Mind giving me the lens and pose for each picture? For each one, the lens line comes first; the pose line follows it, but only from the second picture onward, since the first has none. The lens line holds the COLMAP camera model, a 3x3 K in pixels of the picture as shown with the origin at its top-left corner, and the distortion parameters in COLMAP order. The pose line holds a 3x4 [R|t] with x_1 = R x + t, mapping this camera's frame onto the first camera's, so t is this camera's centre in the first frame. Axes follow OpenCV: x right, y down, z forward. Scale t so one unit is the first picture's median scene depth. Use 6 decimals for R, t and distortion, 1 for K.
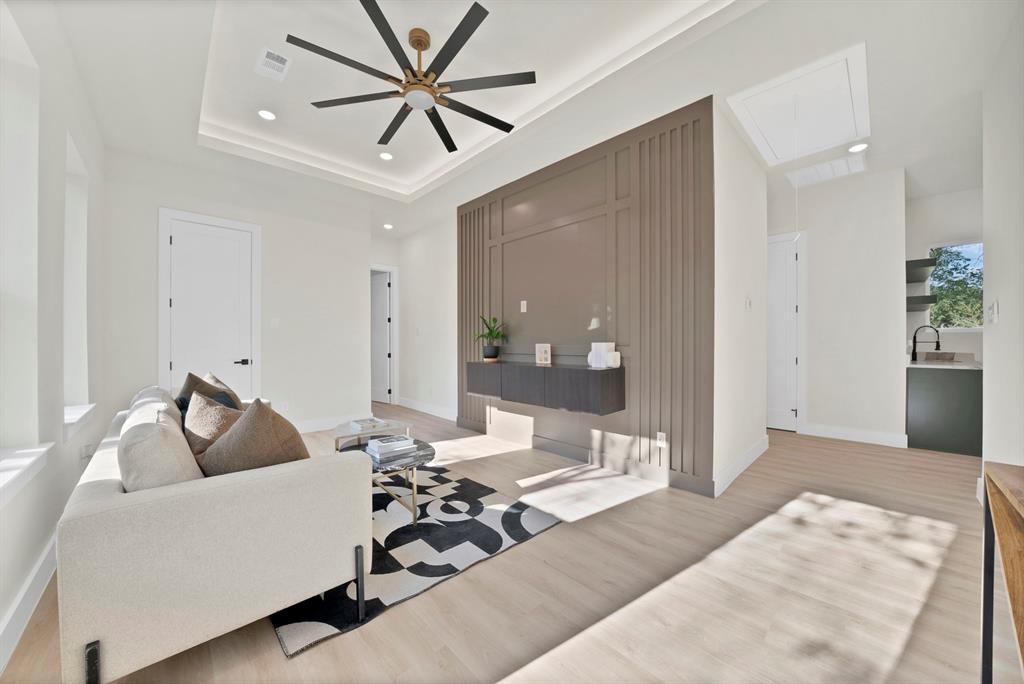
lens RADIAL K [[364.4, 0, 507.5], [0, 364.4, 341.1], [0, 0, 1]] dist [-0.020103, 0.000452]
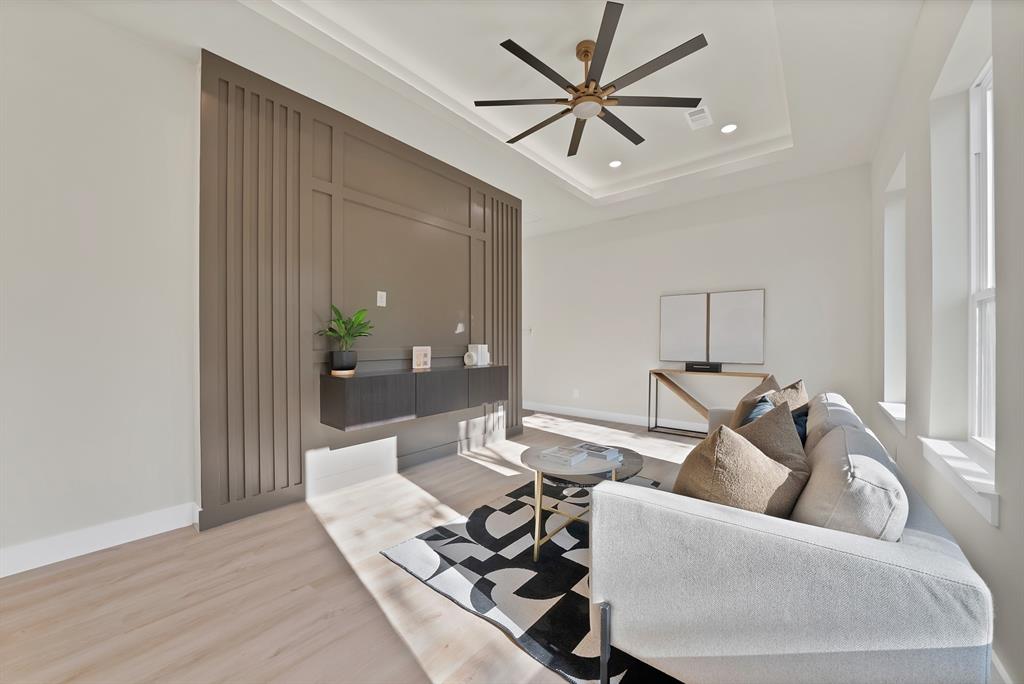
lens RADIAL K [[364.4, 0, 506.9], [0, 364.4, 346.0], [0, 0, 1]] dist [-0.020103, 0.000452]
pose [[-0.106372, -0.010607, 0.994270, -0.908181], [-0.004716, 0.999937, 0.010163, -0.004803], [-0.994315, -0.003608, -0.106416, 0.981149]]
